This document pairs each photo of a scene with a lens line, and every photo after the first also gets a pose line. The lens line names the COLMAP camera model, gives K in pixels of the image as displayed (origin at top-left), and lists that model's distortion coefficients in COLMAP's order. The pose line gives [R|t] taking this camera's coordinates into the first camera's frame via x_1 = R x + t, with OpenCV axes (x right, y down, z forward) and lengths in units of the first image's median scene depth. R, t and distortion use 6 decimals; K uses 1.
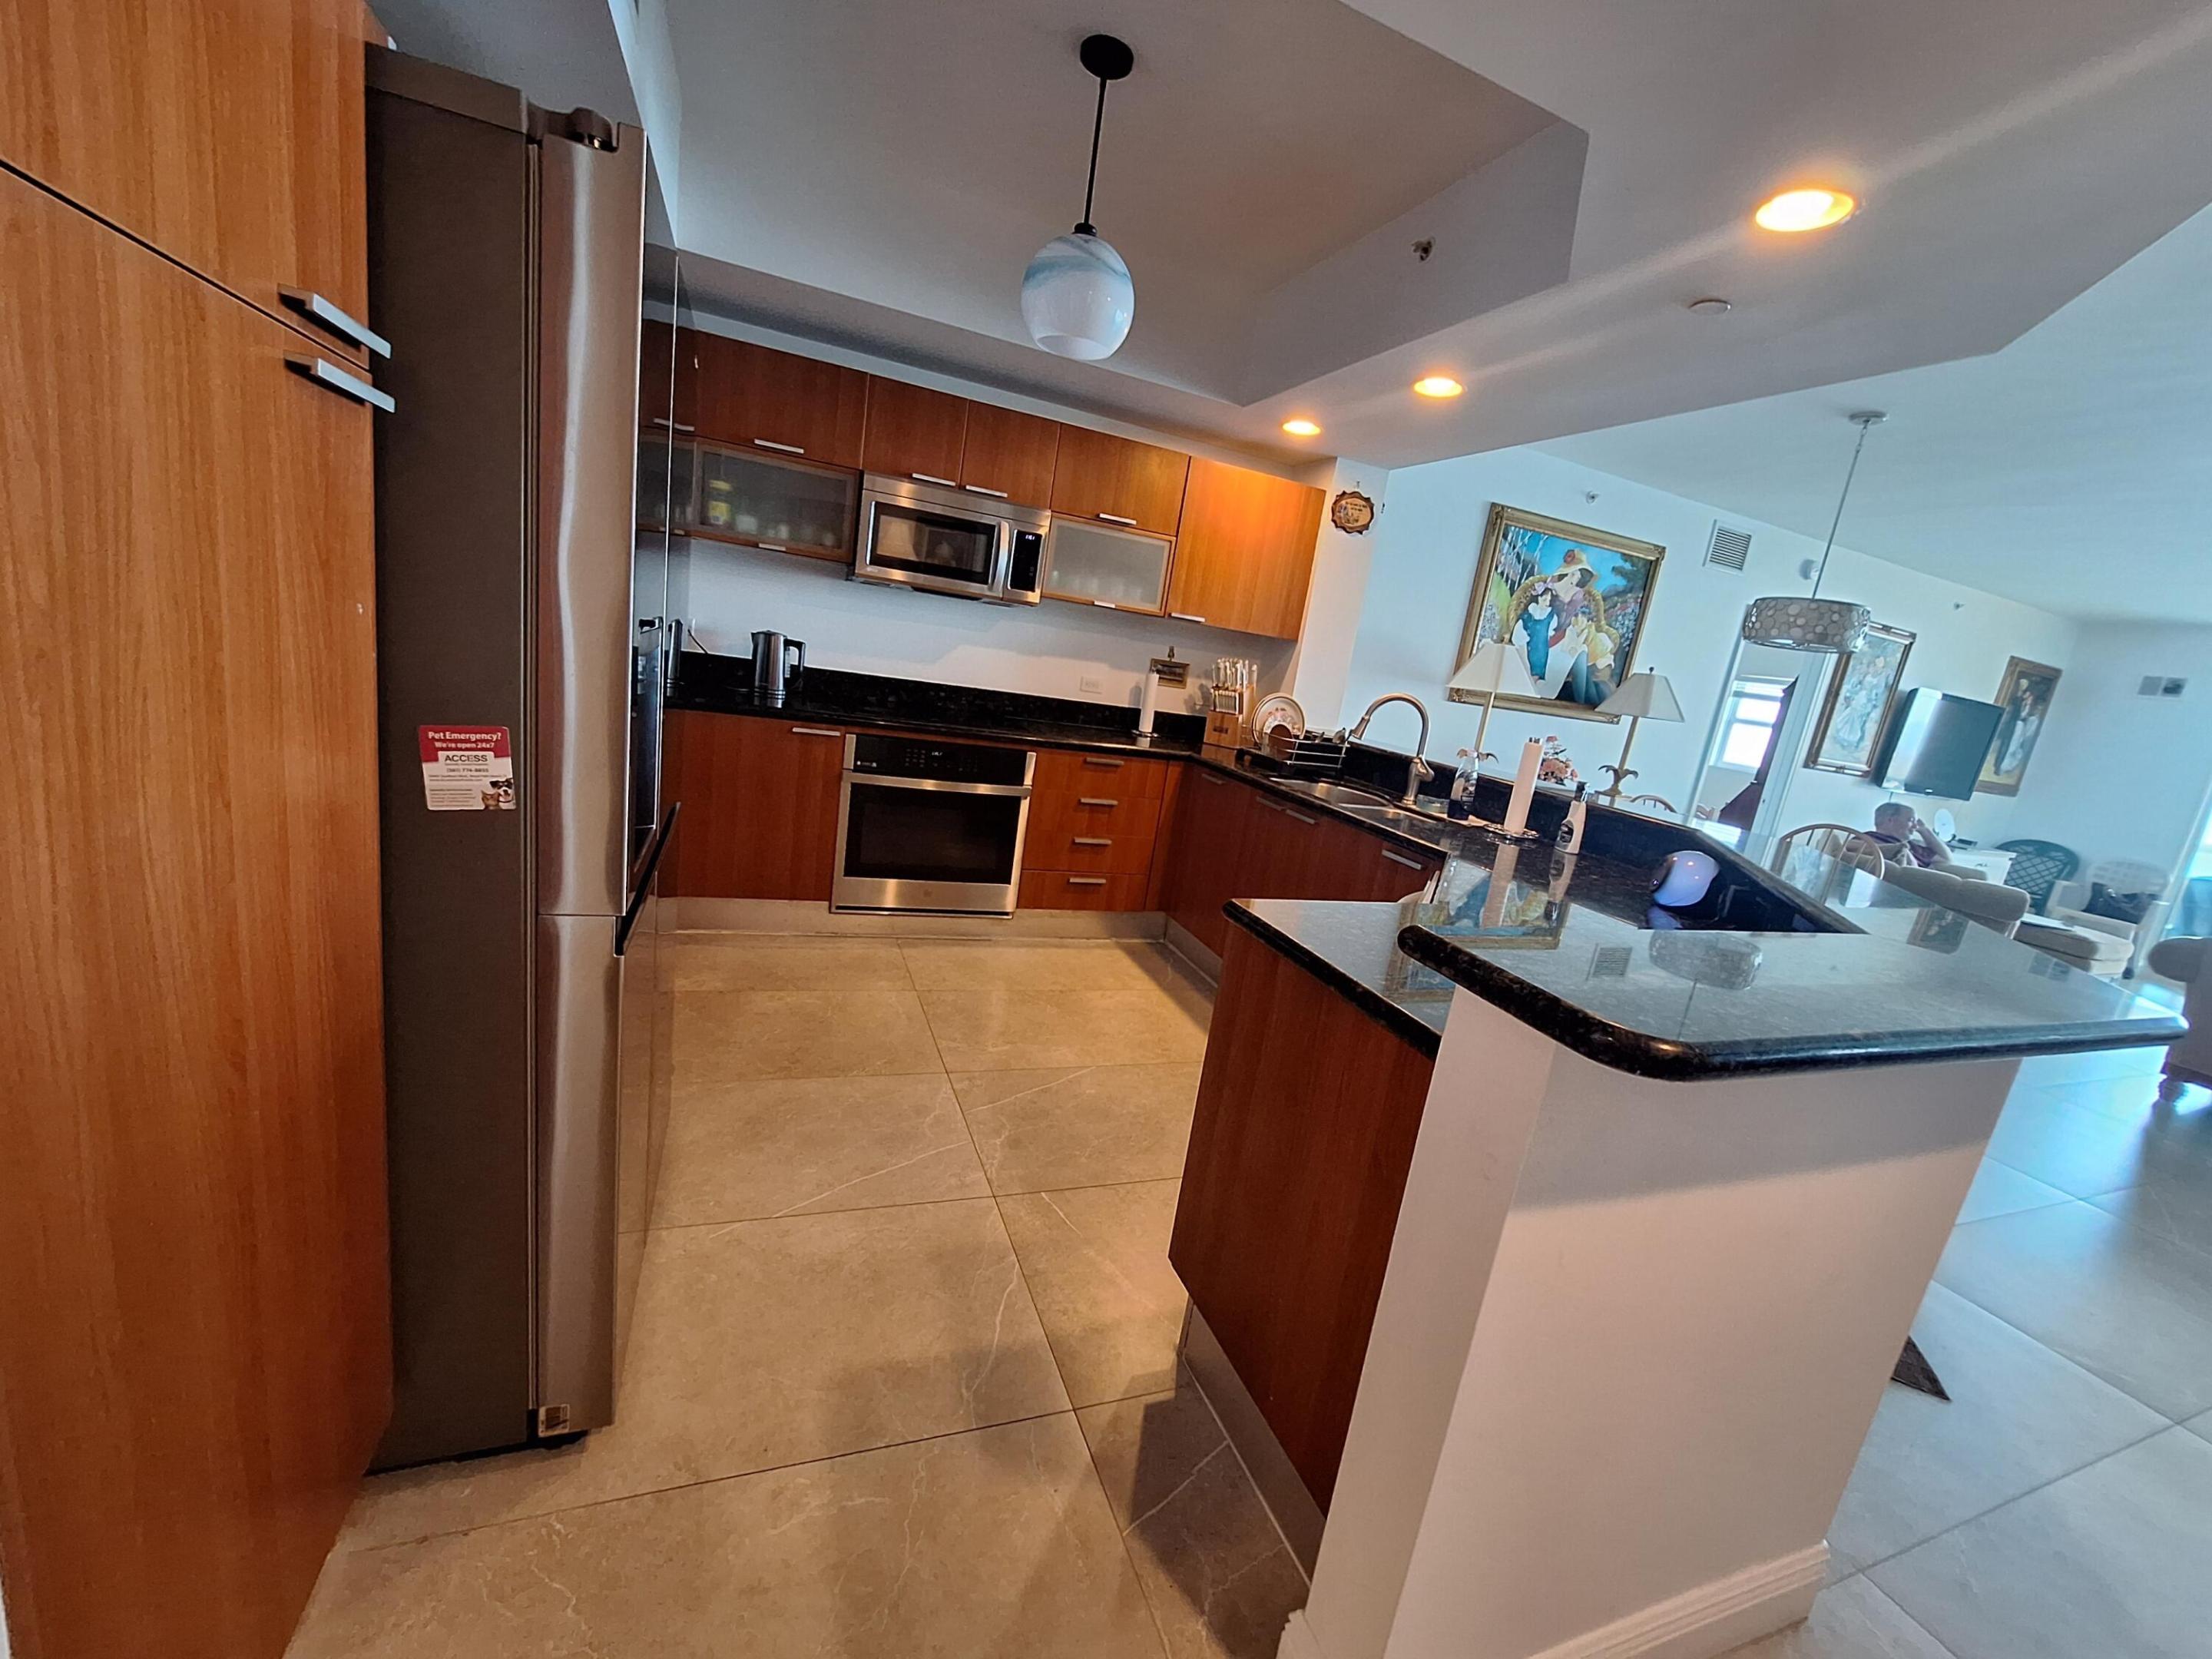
lens RADIAL K [[861.3, 0, 1116.0], [0, 861.3, 840.5], [0, 0, 1]] dist [-0.006236, 0.000595]
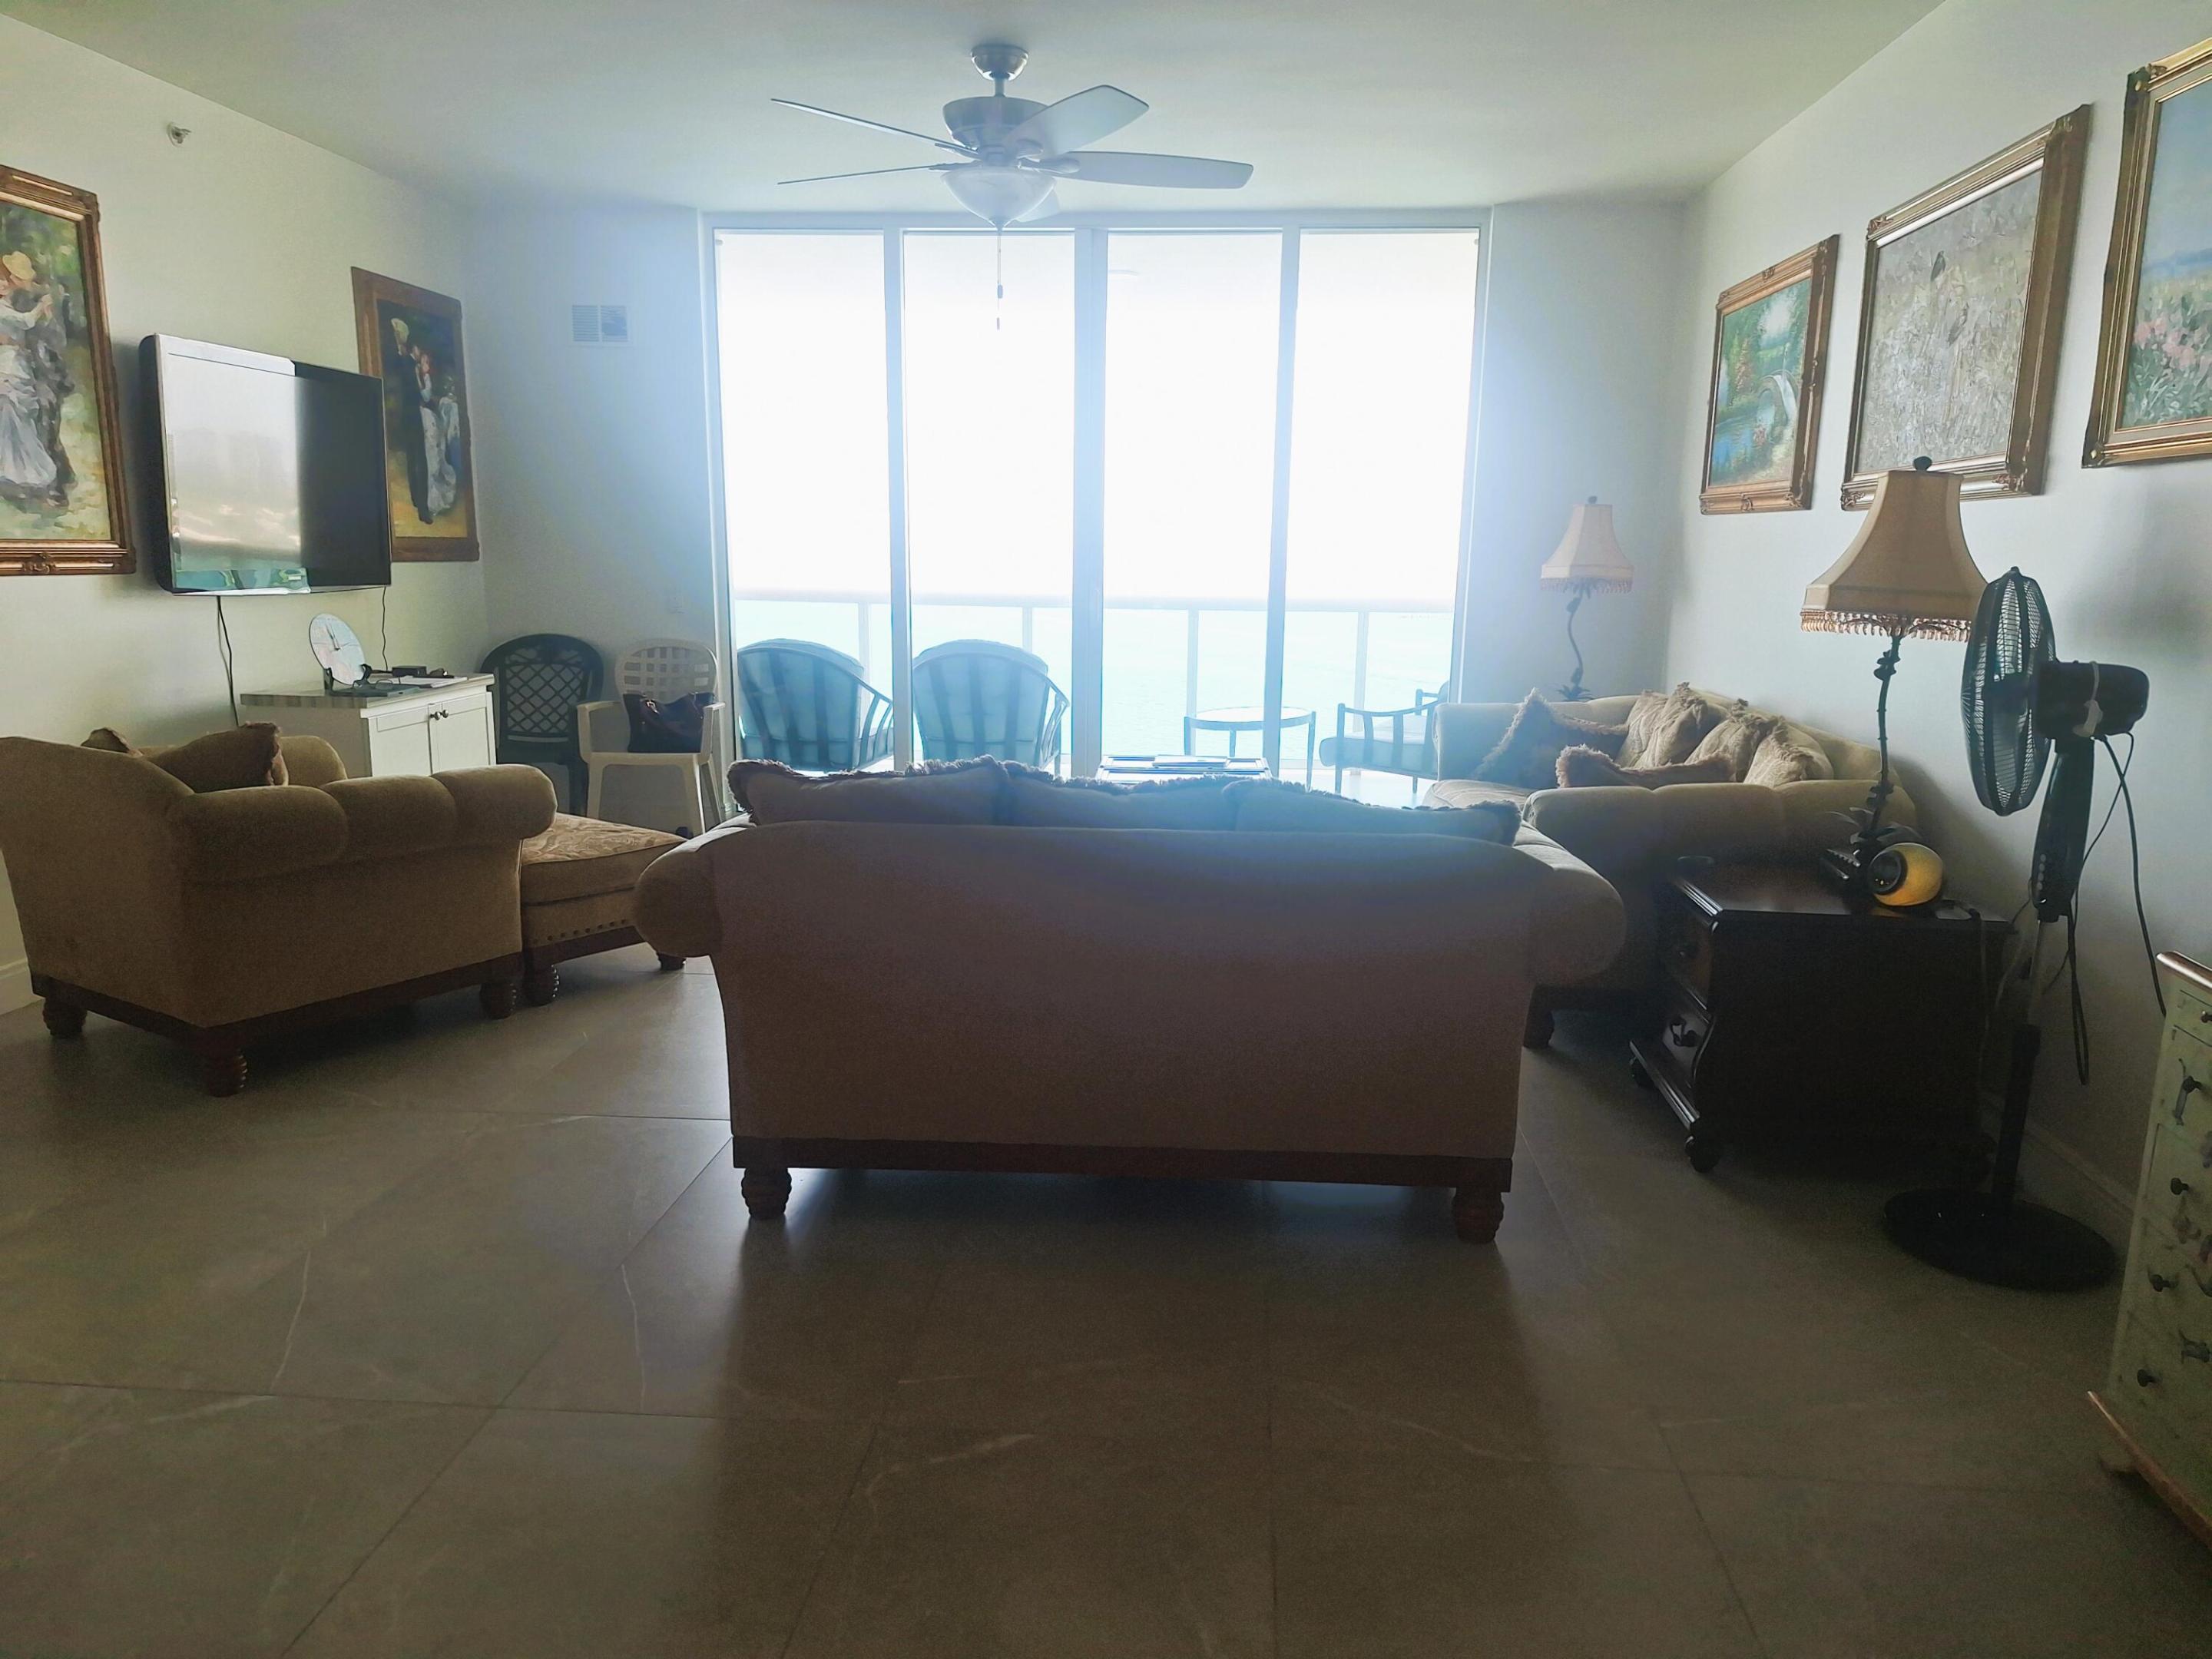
lens RADIAL K [[1595.7, 0, 1113.8], [0, 1595.7, 832.3], [0, 0, 1]] dist [0.064350, -0.056989]
pose [[0.438403, -0.296249, 0.848551, 0.375050], [0.243206, 0.947996, 0.205316, -0.002468], [-0.865248, 0.116362, 0.487654, 0.235533]]
